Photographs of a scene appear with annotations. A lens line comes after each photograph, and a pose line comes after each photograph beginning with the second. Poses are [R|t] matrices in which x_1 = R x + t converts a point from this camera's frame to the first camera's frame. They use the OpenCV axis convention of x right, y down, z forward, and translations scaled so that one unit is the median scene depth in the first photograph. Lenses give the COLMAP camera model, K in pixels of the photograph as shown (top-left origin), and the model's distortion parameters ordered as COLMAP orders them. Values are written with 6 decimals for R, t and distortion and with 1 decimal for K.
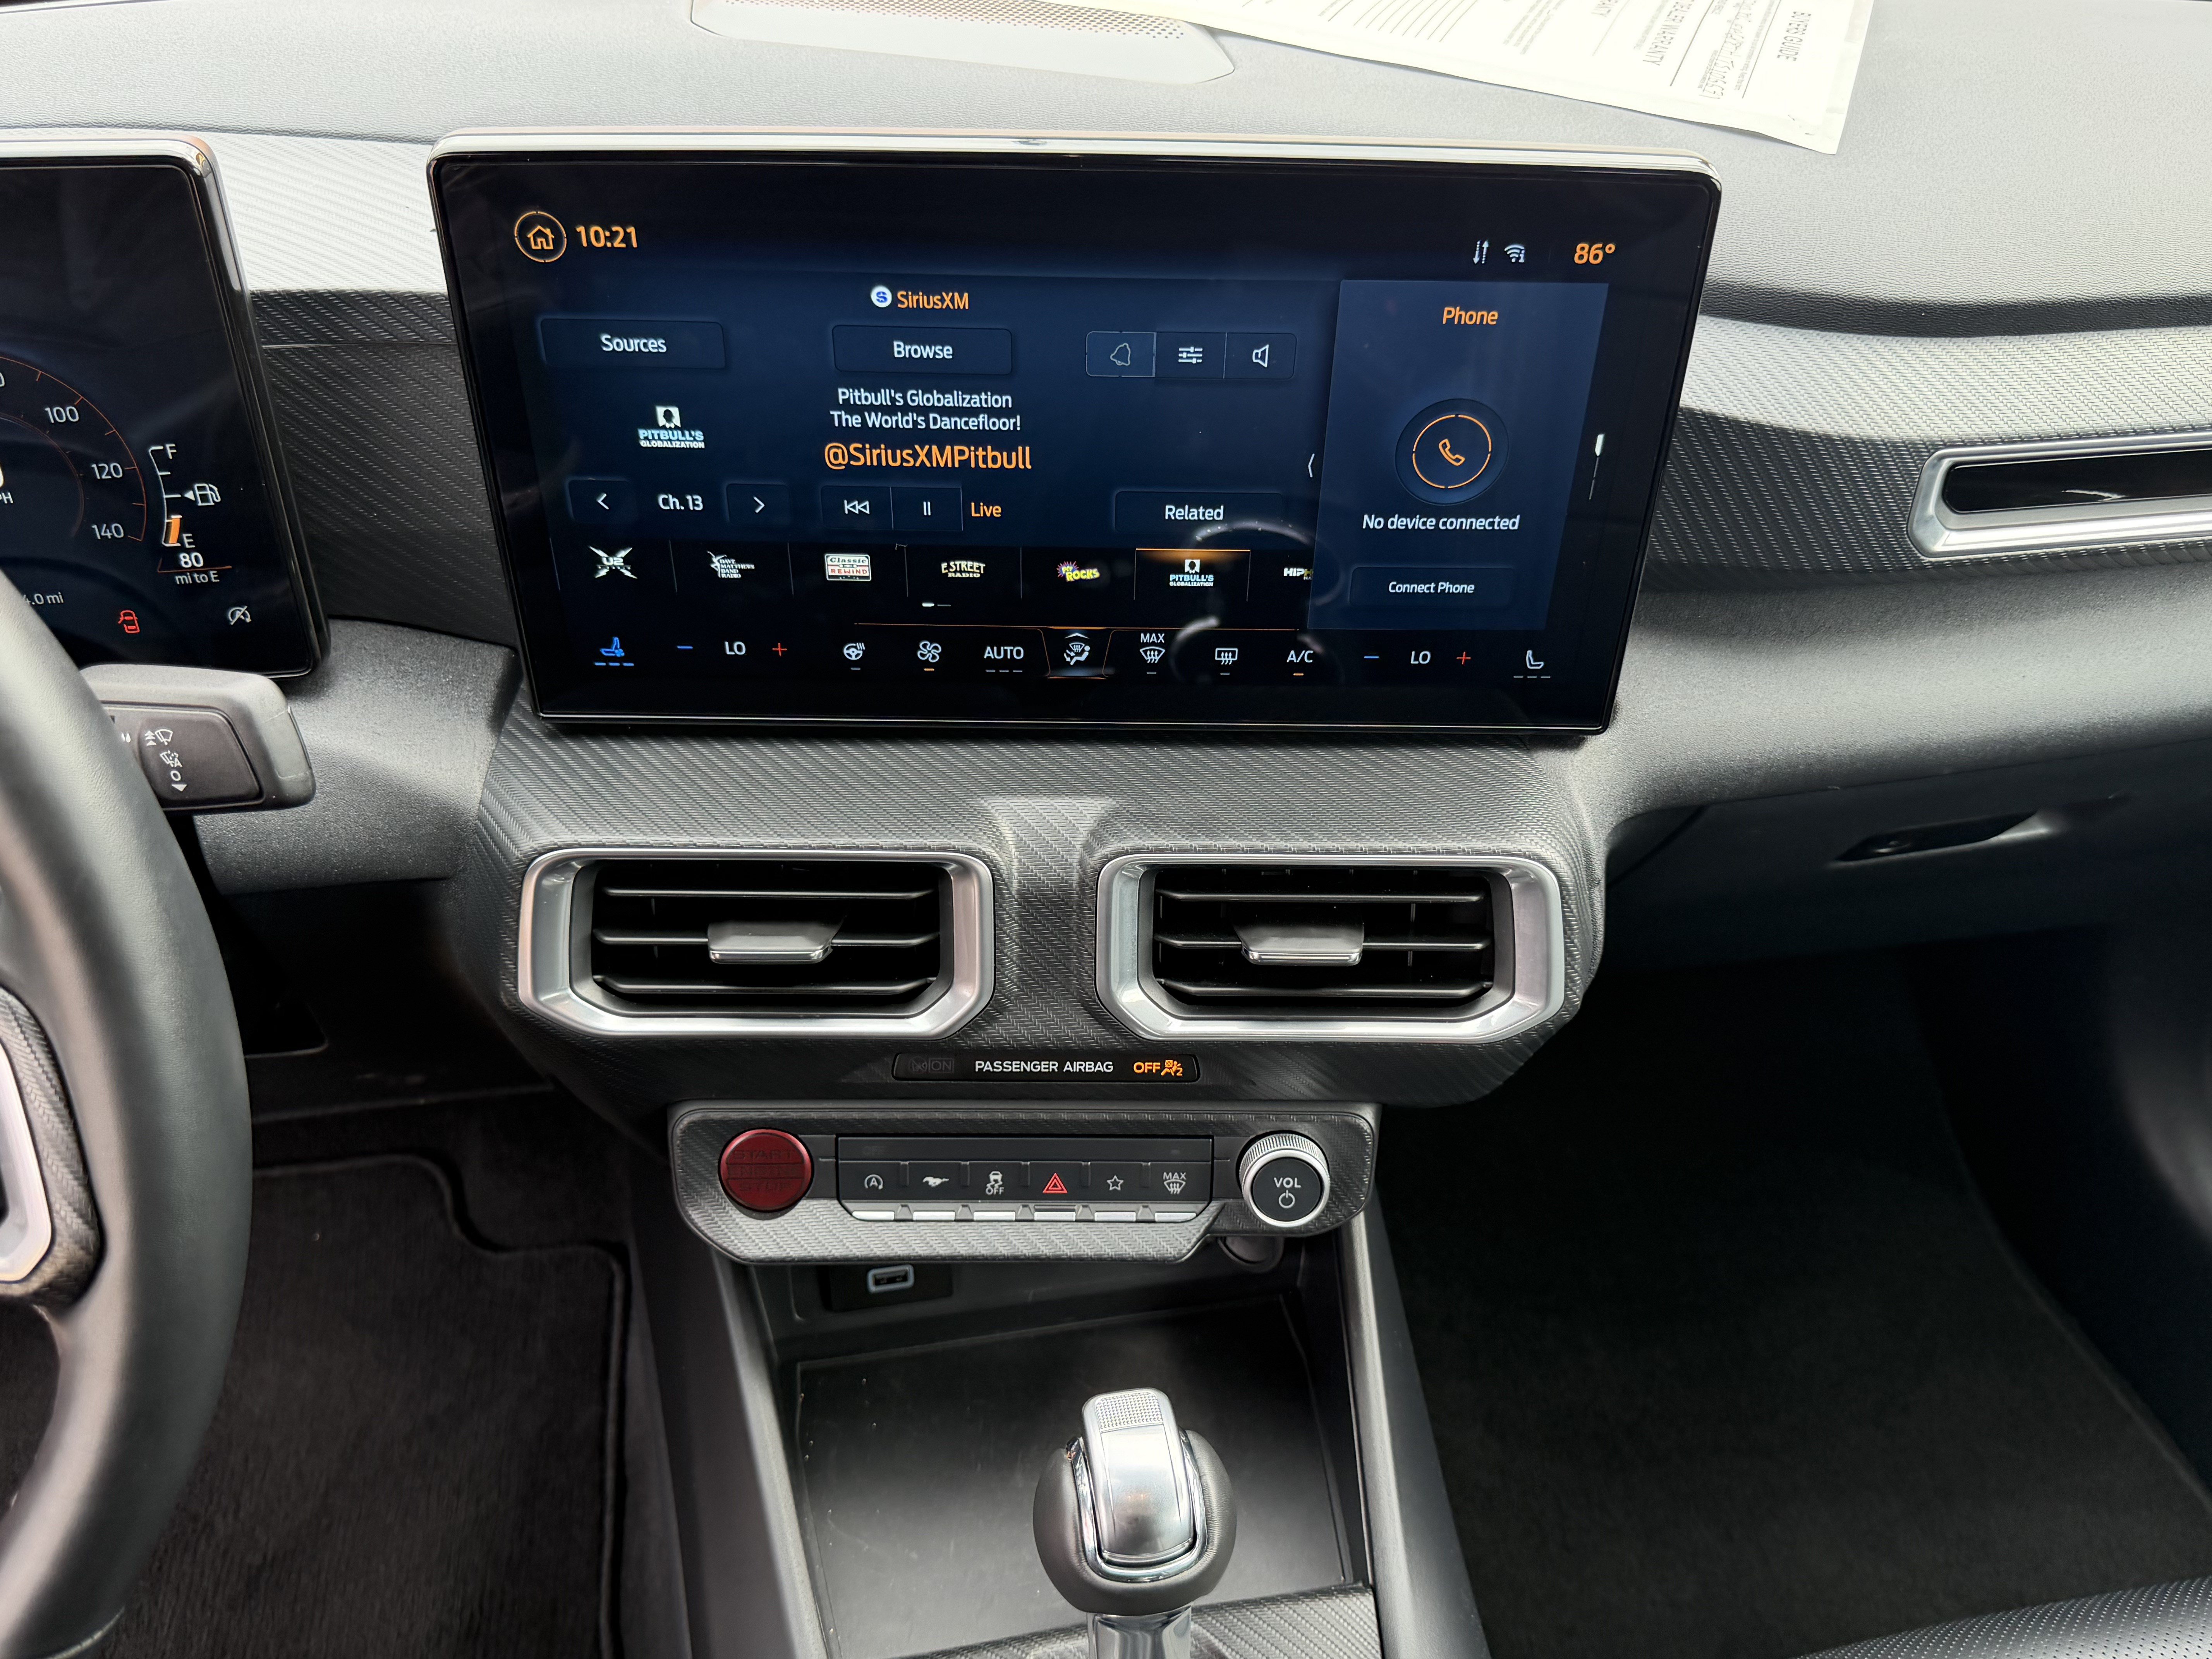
lens RADIAL K [[1782.8, 0, 1116.3], [0, 1782.8, 841.8], [0, 0, 1]] dist [0.076007, -0.078269]
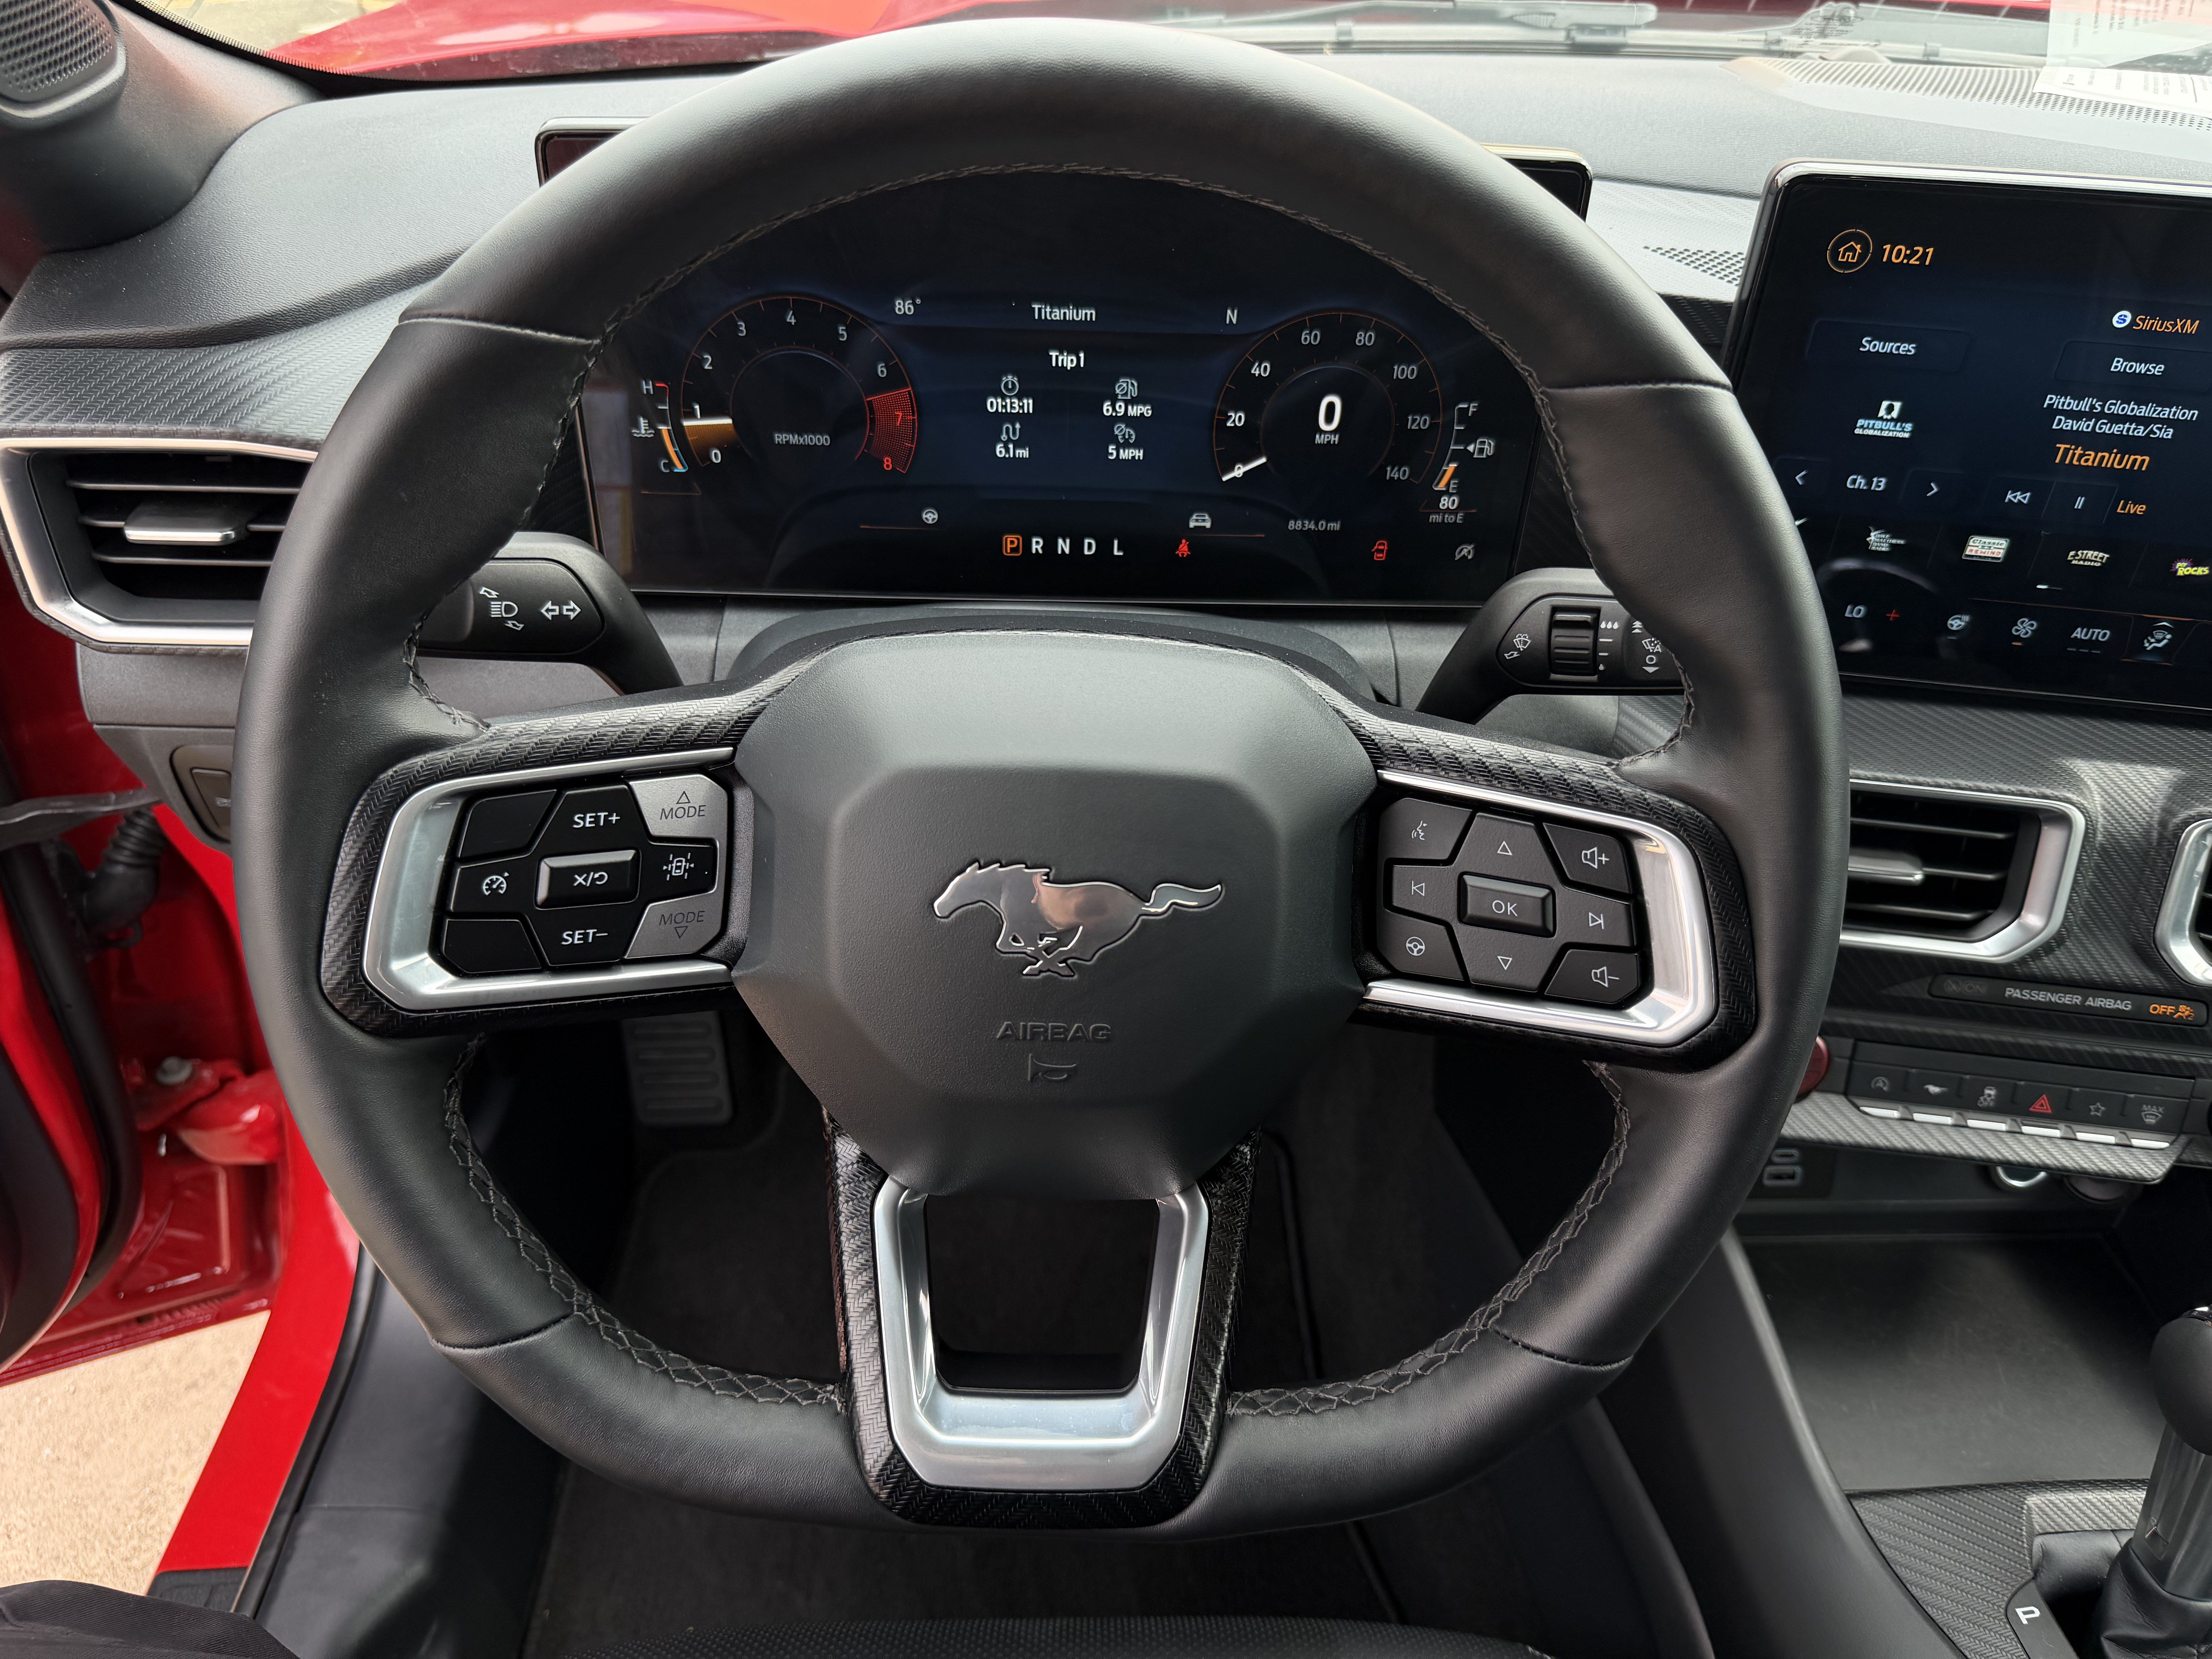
lens RADIAL K [[1576.5, 0, 1096.7], [0, 1576.5, 832.8], [0, 0, 1]] dist [-0.027794, 0.001206]
pose [[0.987468, 0.097807, -0.123857, -0.535259], [-0.099365, 0.995030, -0.006447, 0.087170], [0.122611, 0.018674, 0.992279, -0.068595]]
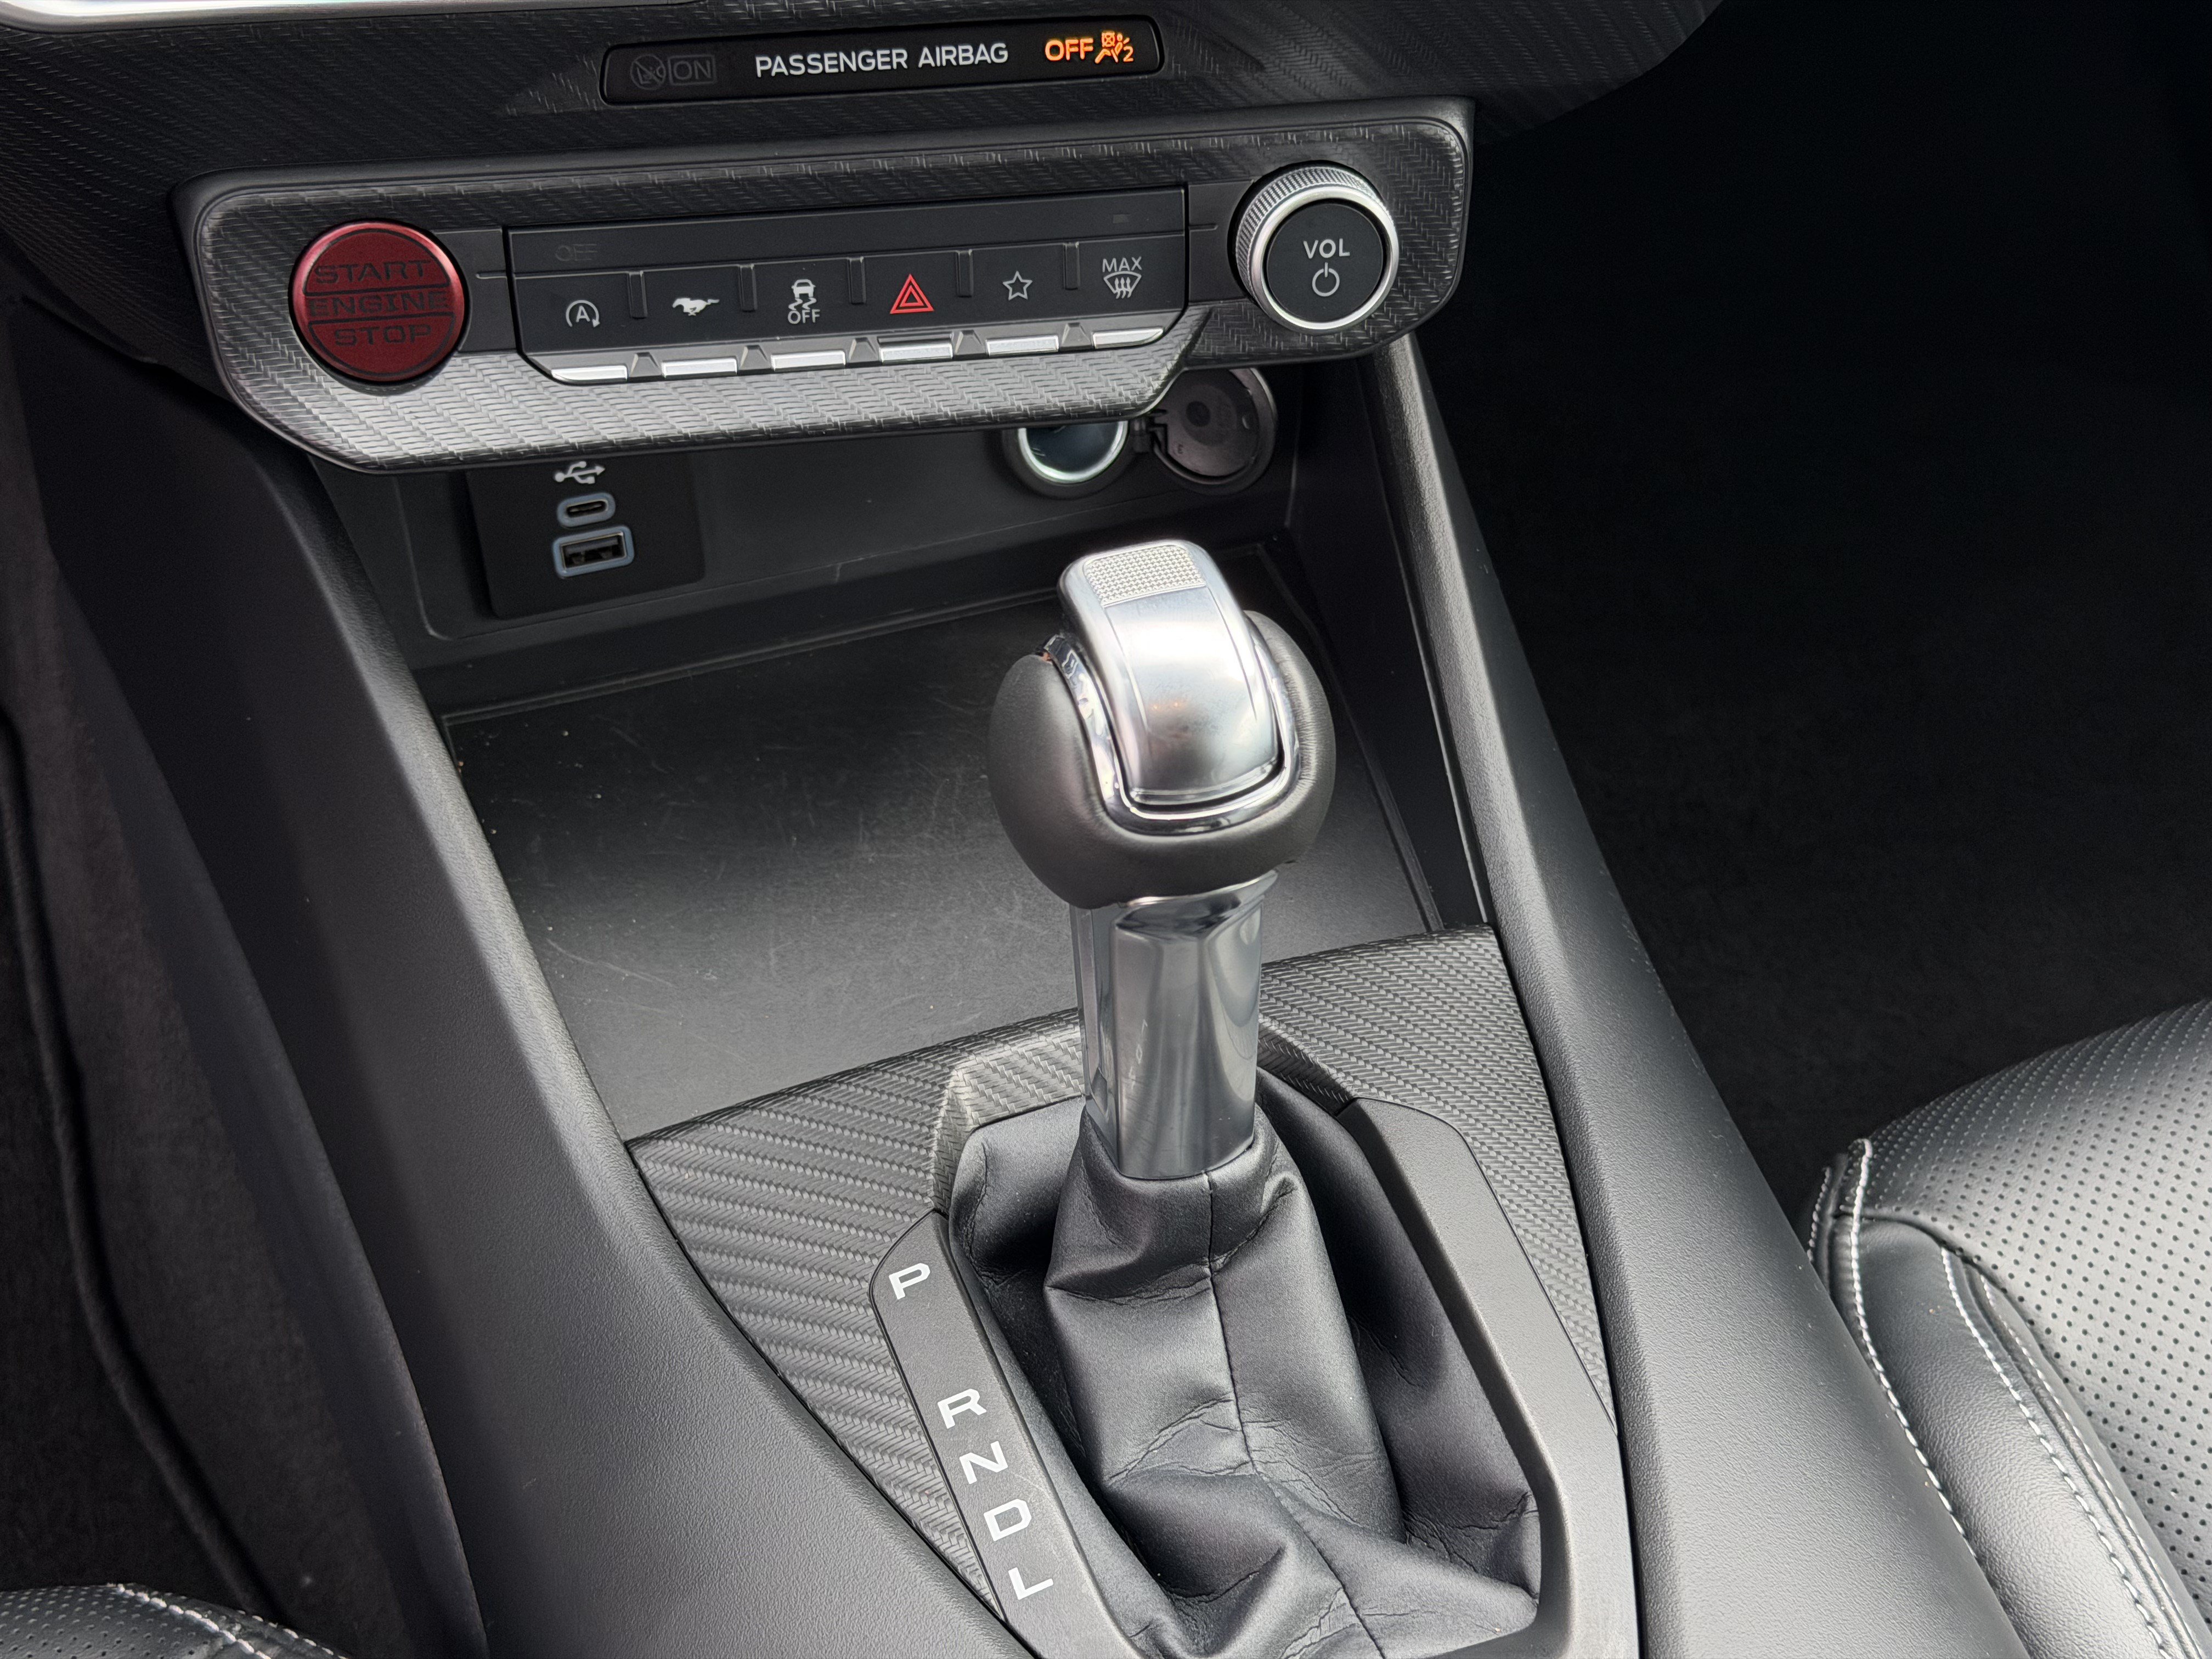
lens RADIAL K [[3066.4, 0, 1096.8], [0, 3066.4, 848.9], [0, 0, 1]] dist [0.119303, 0.000000]
pose [[0.987152, -0.100919, 0.123881, -0.115499], [0.071532, 0.972387, 0.222142, 0.153211], [-0.142879, -0.210427, 0.967112, 0.028137]]
